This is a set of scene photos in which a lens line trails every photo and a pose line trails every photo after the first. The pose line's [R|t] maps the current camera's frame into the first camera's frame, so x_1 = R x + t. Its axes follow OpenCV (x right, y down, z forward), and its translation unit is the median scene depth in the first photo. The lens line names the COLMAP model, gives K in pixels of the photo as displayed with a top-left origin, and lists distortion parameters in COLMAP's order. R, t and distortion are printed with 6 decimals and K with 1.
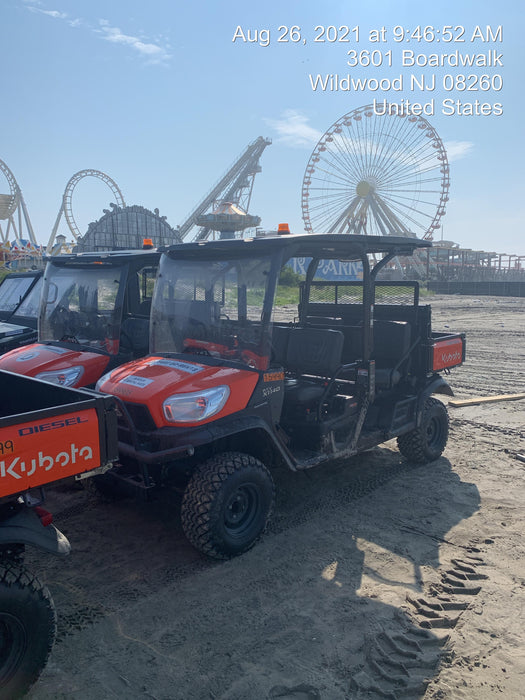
lens RADIAL K [[531.1, 0, 294.5], [0, 531.1, 350.8], [0, 0, 1]] dist [0.004020, 0.000127]
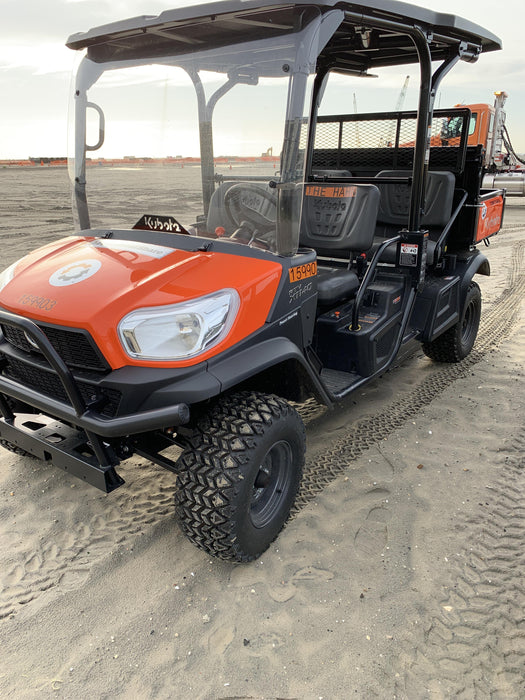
lens RADIAL K [[520.0, 0, 262.5], [0, 520.0, 350.0], [0, 0, 1]] dist [0.000904, -0.002986]
pose [[0.996529, -0.049230, 0.067132, -0.104871], [0.031531, 0.969529, 0.242938, -0.001606], [-0.077047, -0.239978, 0.967716, 0.357113]]
